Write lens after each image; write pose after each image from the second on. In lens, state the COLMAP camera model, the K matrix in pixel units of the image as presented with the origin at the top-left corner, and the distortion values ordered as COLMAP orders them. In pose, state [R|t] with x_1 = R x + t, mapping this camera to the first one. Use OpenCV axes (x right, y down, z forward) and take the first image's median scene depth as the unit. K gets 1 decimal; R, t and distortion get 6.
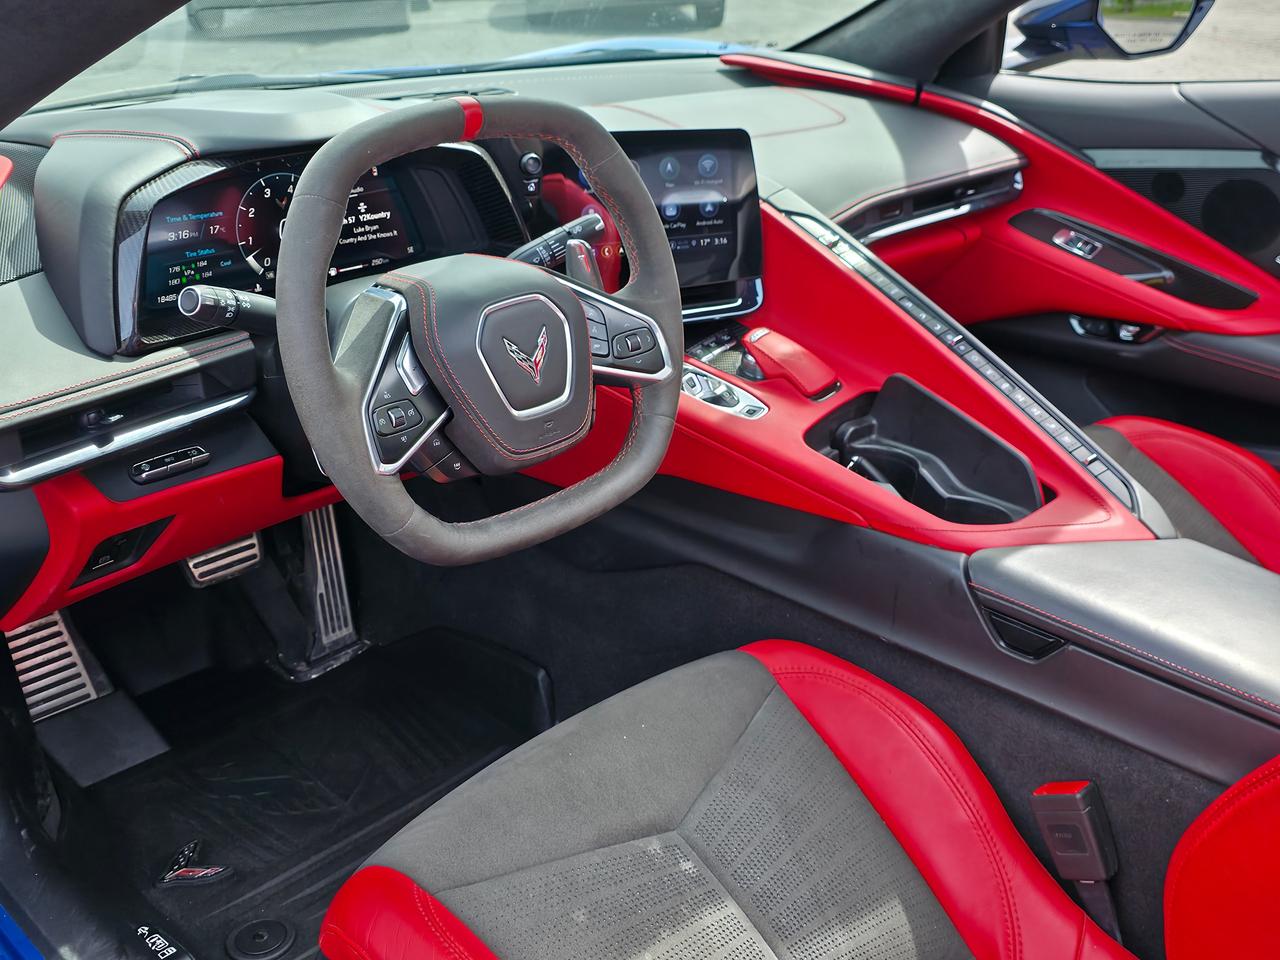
lens RADIAL K [[1285.9, 0, 640.0], [0, 1285.9, 480.0], [0, 0, 1]] dist [0.179840, -0.449361]
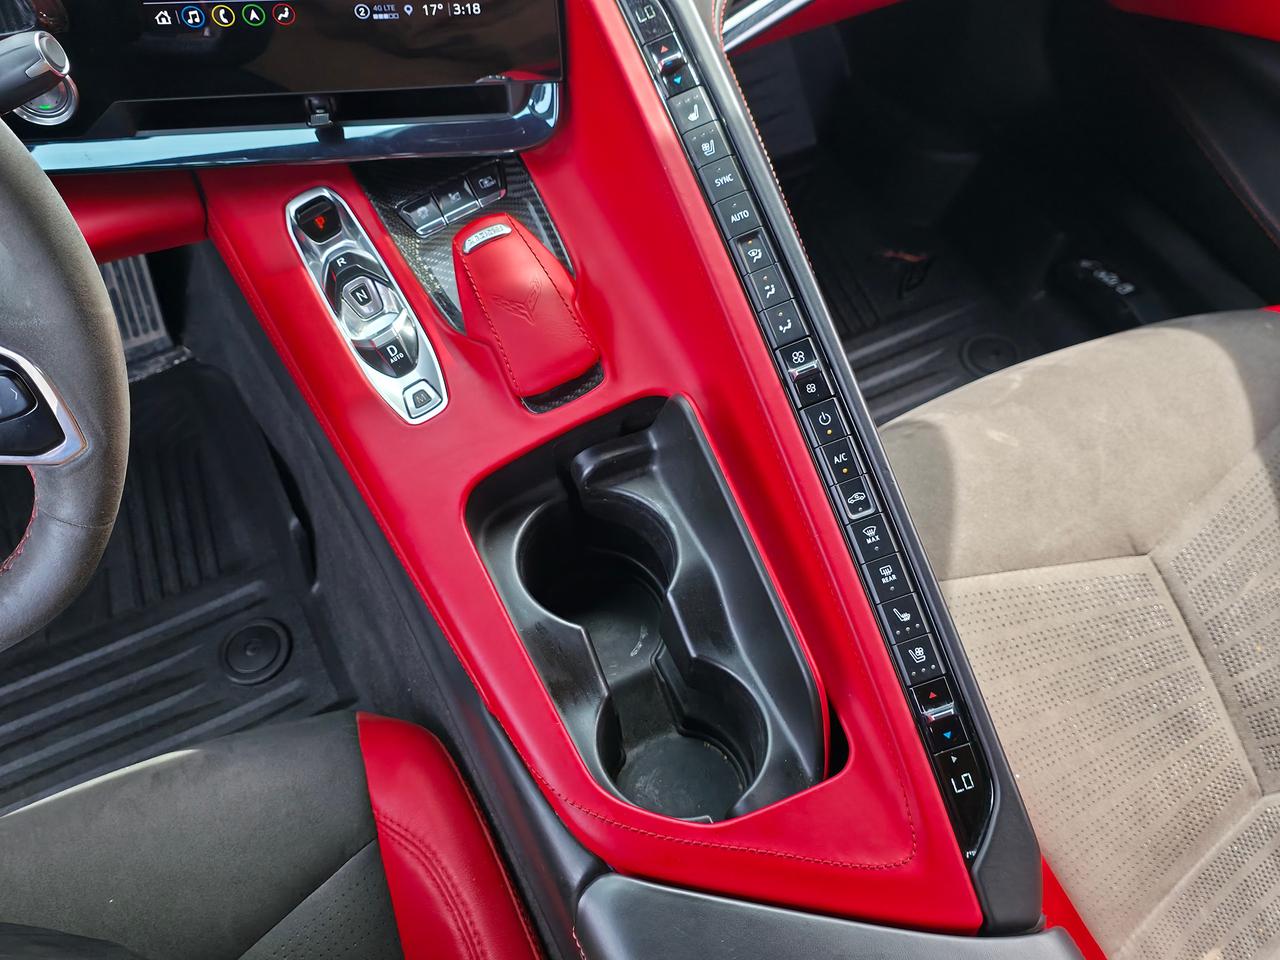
lens RADIAL K [[1285.9, 0, 640.0], [0, 1285.9, 480.0], [0, 0, 1]] dist [0.179840, -0.449361]
pose [[0.946727, 0.253332, -0.198826, 0.300726], [-0.124210, 0.856873, 0.500340, -0.319024], [0.297120, -0.448989, 0.842691, 0.556726]]
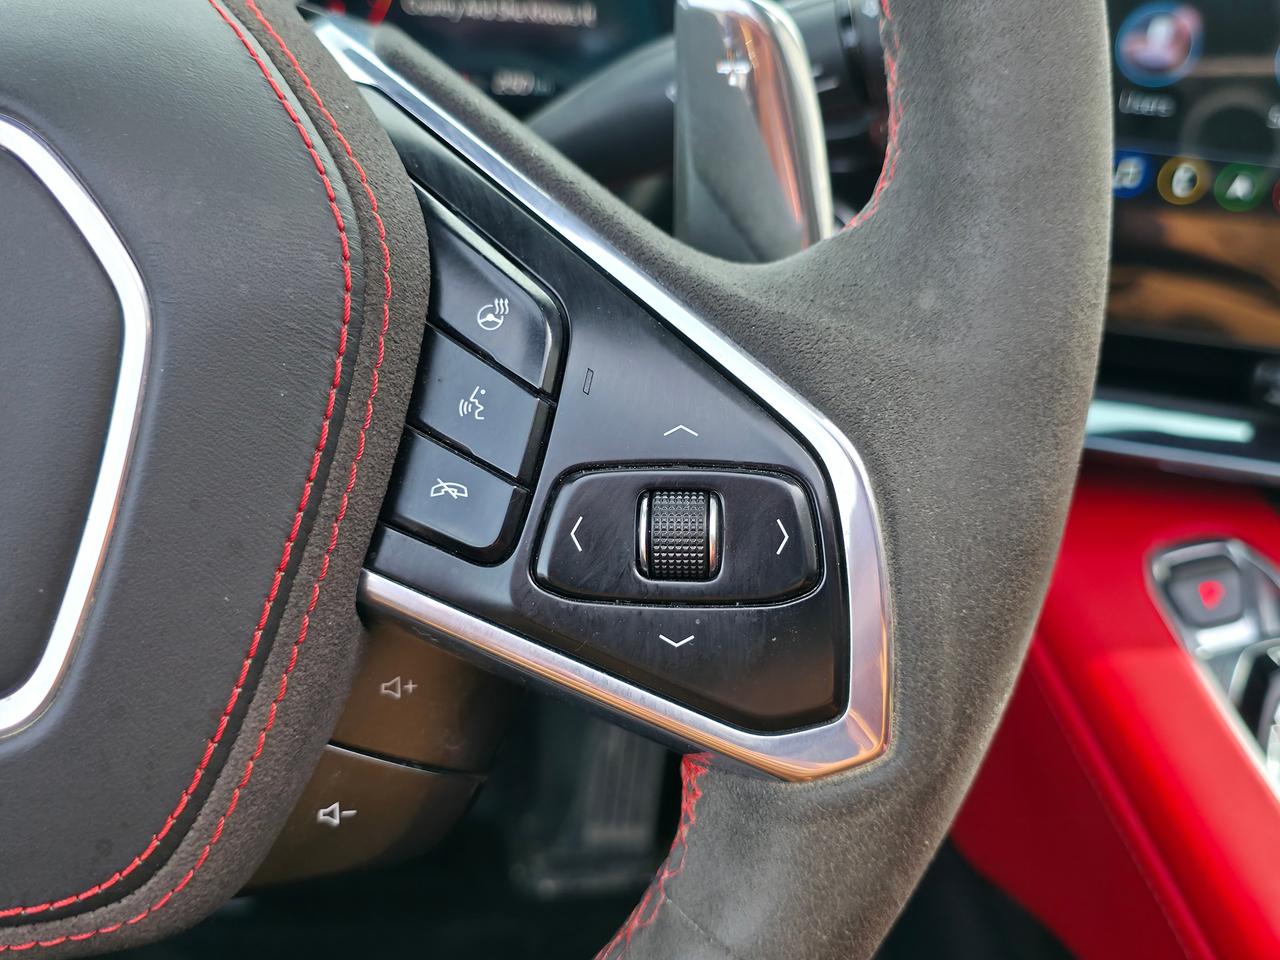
lens RADIAL K [[1285.9, 0, 640.0], [0, 1285.9, 480.0], [0, 0, 1]] dist [0.179840, -0.449361]
pose [[0.744111, 0.305635, -0.594042, 0.078424], [-0.306159, 0.946349, 0.103394, -0.112032], [0.593772, 0.104934, 0.797762, 0.752265]]
